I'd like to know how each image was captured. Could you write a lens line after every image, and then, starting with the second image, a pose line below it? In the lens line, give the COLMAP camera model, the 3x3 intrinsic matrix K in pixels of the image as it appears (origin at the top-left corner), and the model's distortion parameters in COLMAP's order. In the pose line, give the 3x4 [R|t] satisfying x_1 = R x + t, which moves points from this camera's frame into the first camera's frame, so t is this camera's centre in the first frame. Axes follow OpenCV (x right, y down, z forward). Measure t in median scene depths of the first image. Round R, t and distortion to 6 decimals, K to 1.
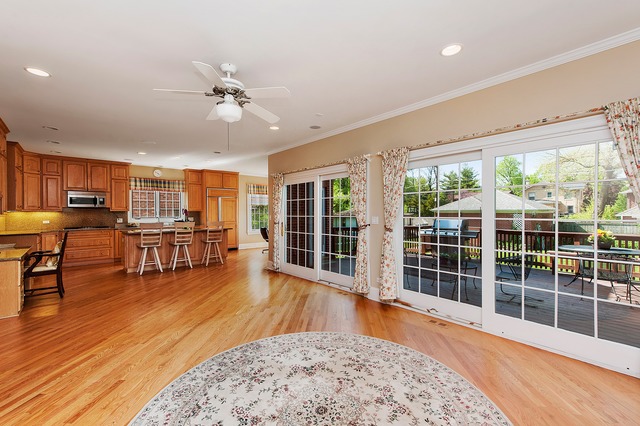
lens RADIAL K [[279.1, 0, 324.3], [0, 279.1, 214.7], [0, 0, 1]] dist [0.002578, 0.000013]
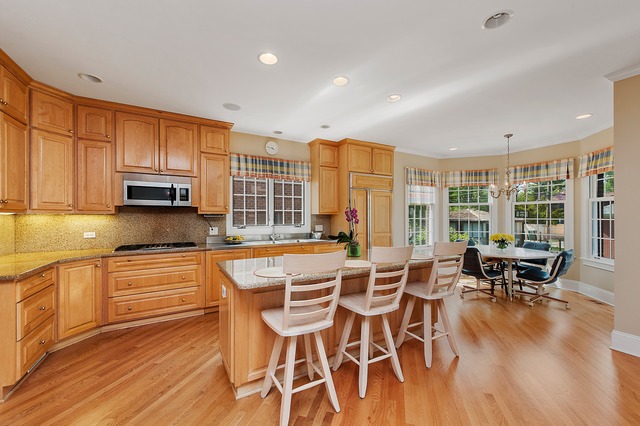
lens RADIAL K [[264.1, 0, 317.0], [0, 264.1, 217.2], [0, 0, 1]] dist [0.004478, 0.000381]
pose [[0.971197, -0.001664, -0.238272, -0.396204], [-0.001055, 0.999936, -0.011285, -0.001370], [0.238275, 0.011211, 0.971133, 0.524115]]
